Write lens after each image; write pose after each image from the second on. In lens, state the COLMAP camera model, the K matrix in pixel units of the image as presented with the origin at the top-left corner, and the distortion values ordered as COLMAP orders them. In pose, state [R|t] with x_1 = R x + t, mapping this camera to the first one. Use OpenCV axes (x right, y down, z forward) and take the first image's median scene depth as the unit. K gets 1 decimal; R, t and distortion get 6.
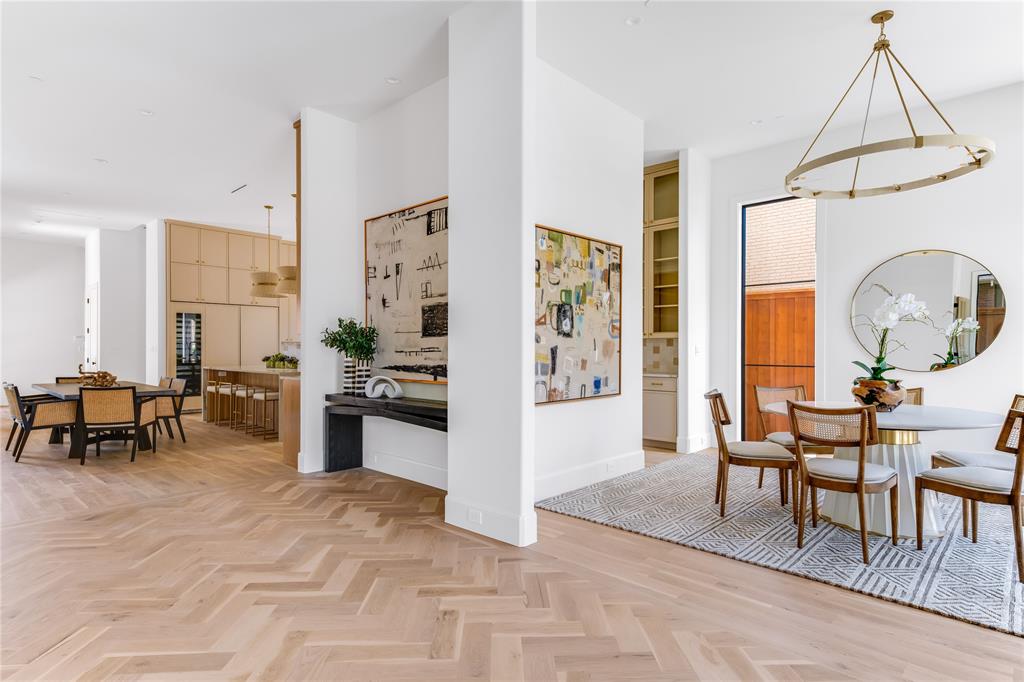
lens RADIAL K [[525.5, 0, 510.3], [0, 525.5, 346.7], [0, 0, 1]] dist [0.004019, 0.000877]
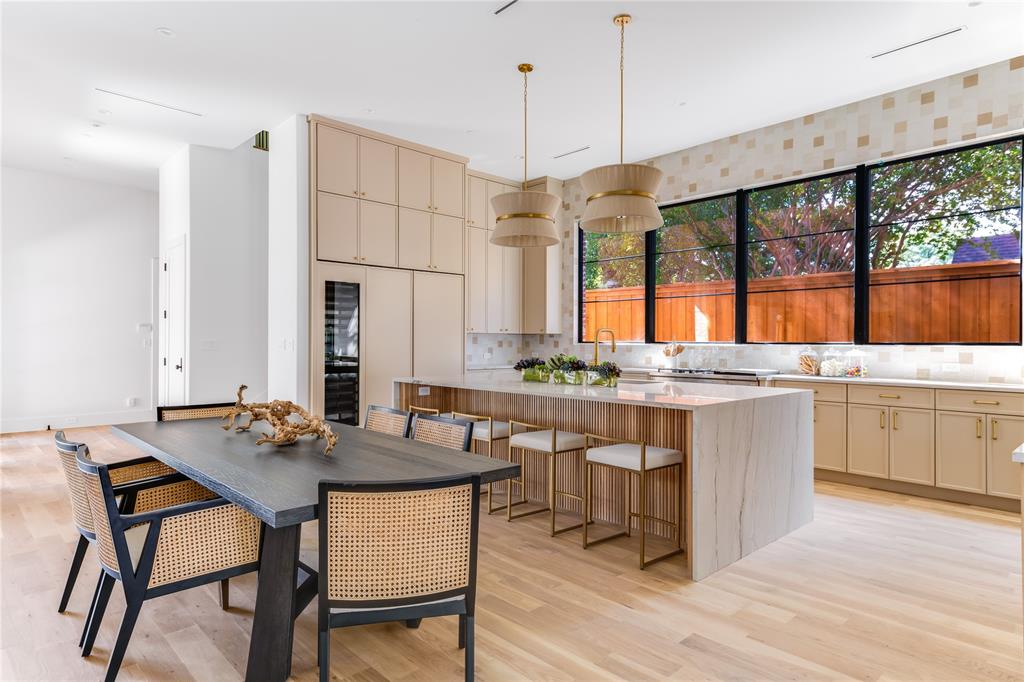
lens RADIAL K [[591.9, 0, 510.9], [0, 591.9, 339.8], [0, 0, 1]] dist [0.002560, 0.000913]
pose [[0.996311, 0.002353, -0.085780, -0.382593], [-0.002739, 0.999987, -0.004387, 0.001692], [0.085768, 0.004606, 0.996304, 0.385416]]
